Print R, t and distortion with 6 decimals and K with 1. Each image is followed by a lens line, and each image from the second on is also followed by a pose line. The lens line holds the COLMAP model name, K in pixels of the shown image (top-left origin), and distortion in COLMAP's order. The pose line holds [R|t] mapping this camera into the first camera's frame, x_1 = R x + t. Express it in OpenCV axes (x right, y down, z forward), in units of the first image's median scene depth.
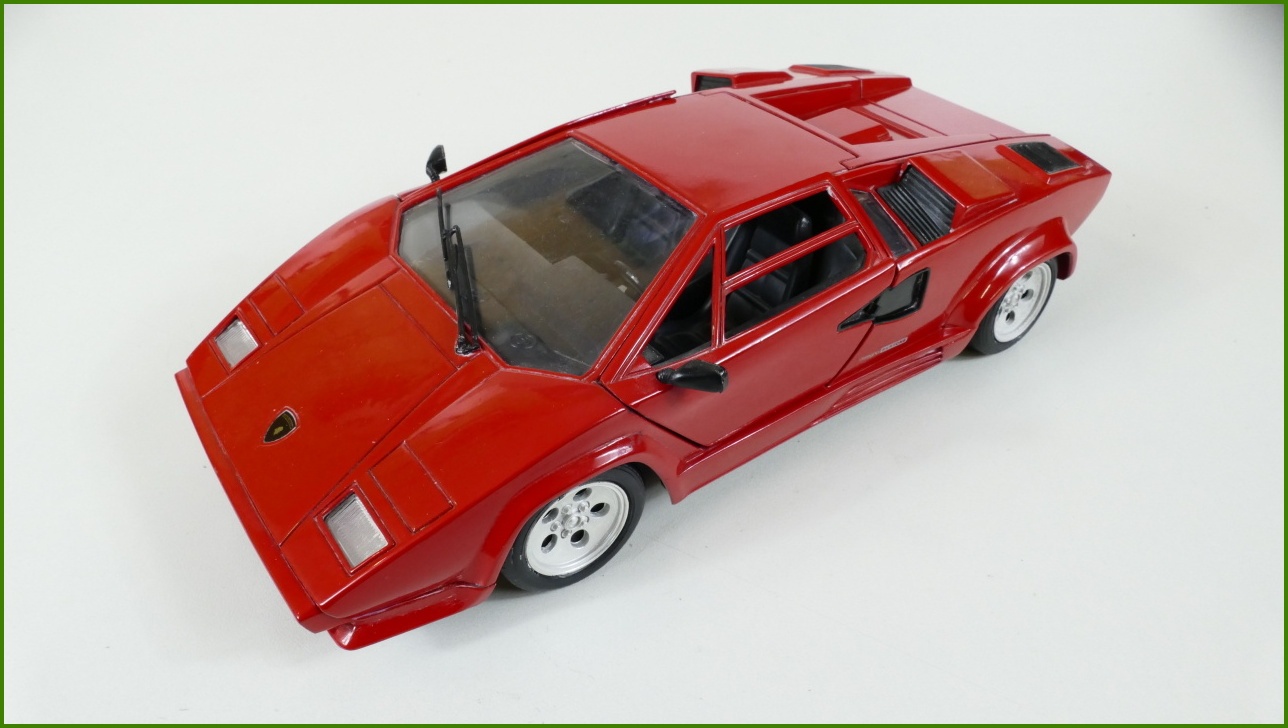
lens RADIAL K [[910.9, 0, 644.0], [0, 910.9, 364.0], [0, 0, 1]] dist [0.041461, -0.000776]
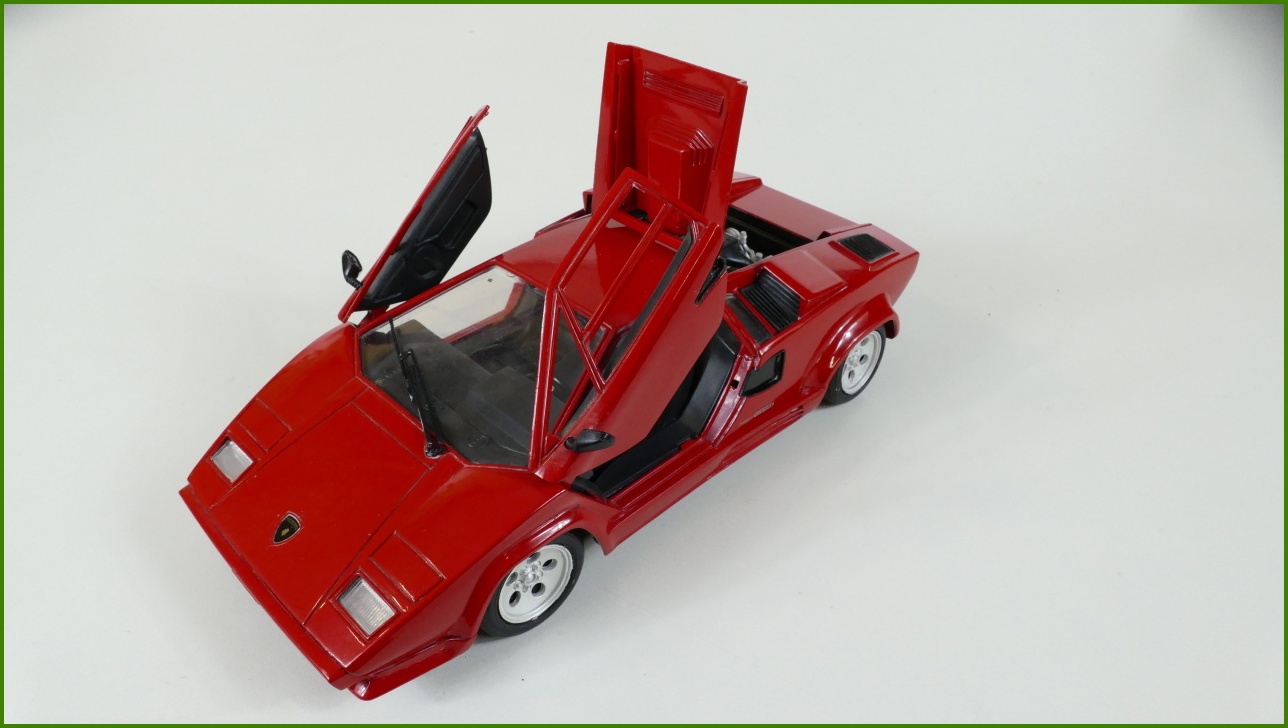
lens RADIAL K [[910.9, 0, 644.0], [0, 910.9, 364.0], [0, 0, 1]] dist [0.041461, -0.000776]
pose [[0.990046, -0.086787, 0.110799, -0.031131], [0.090143, 0.995599, -0.025637, -0.071230], [-0.108087, 0.035369, 0.993512, -0.270065]]
